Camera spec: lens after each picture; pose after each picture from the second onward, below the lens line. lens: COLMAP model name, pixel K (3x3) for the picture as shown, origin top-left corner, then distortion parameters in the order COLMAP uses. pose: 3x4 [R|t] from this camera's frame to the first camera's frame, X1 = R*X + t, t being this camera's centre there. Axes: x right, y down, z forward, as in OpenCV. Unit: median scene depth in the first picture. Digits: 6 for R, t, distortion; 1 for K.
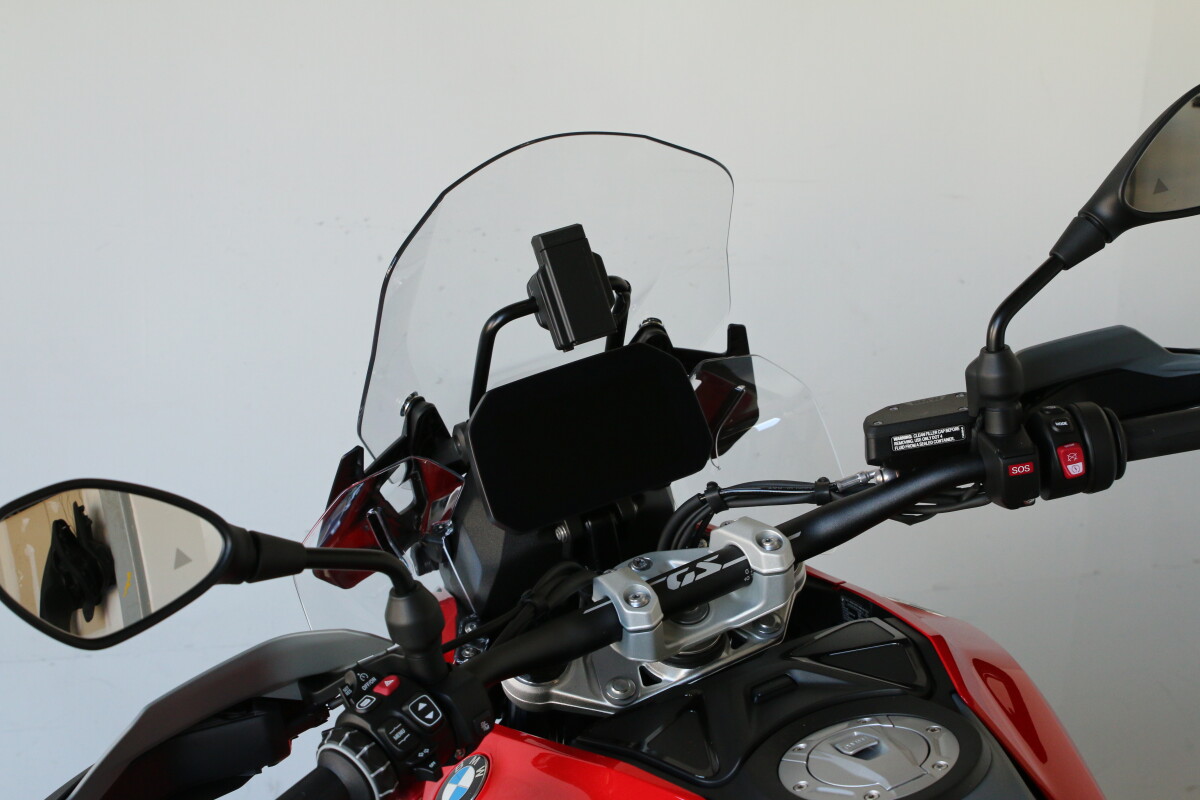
lens RADIAL K [[1819.5, 0, 598.1], [0, 1819.5, 399.9], [0, 0, 1]] dist [-0.040060, 0.000000]
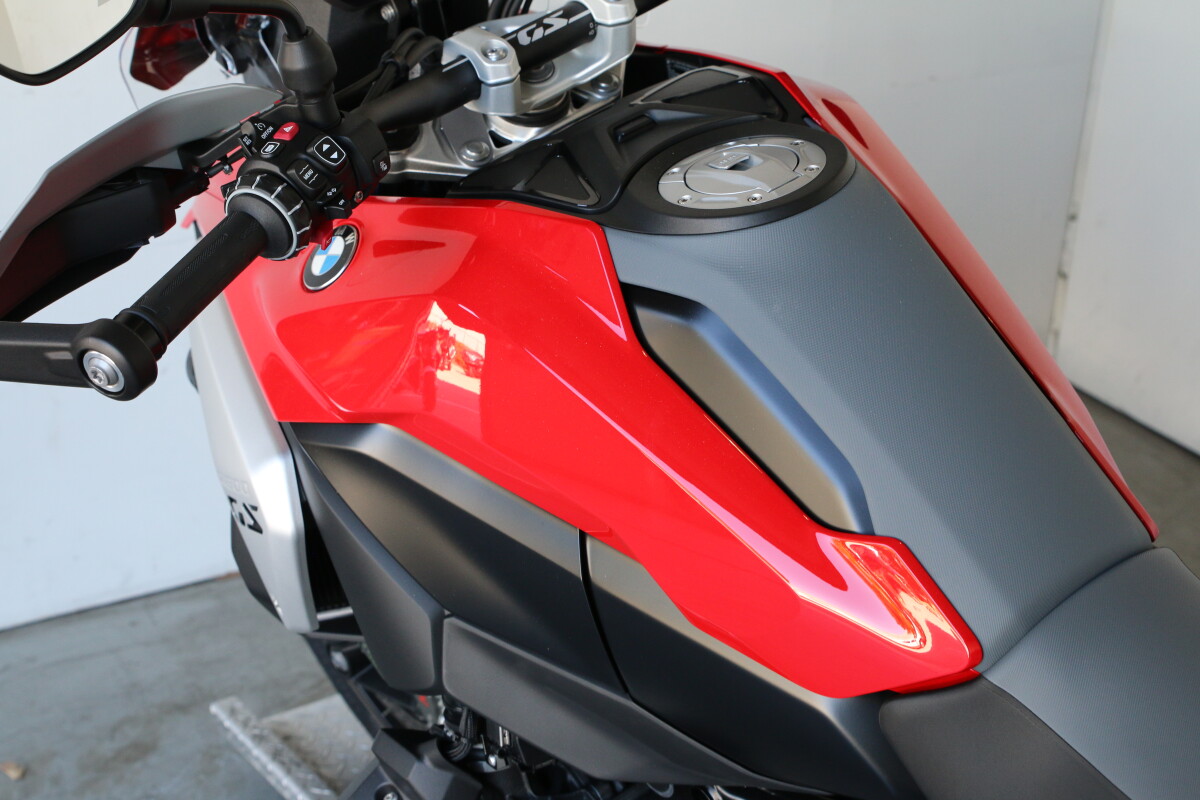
lens RADIAL K [[1988.6, 0, 594.7], [0, 1988.6, 402.6], [0, 0, 1]] dist [-0.012905, 0.000000]
pose [[0.980801, -0.094121, 0.170795, -0.136604], [0.058118, 0.977096, 0.204707, 0.078509], [-0.186151, -0.190850, 0.963807, -0.126765]]
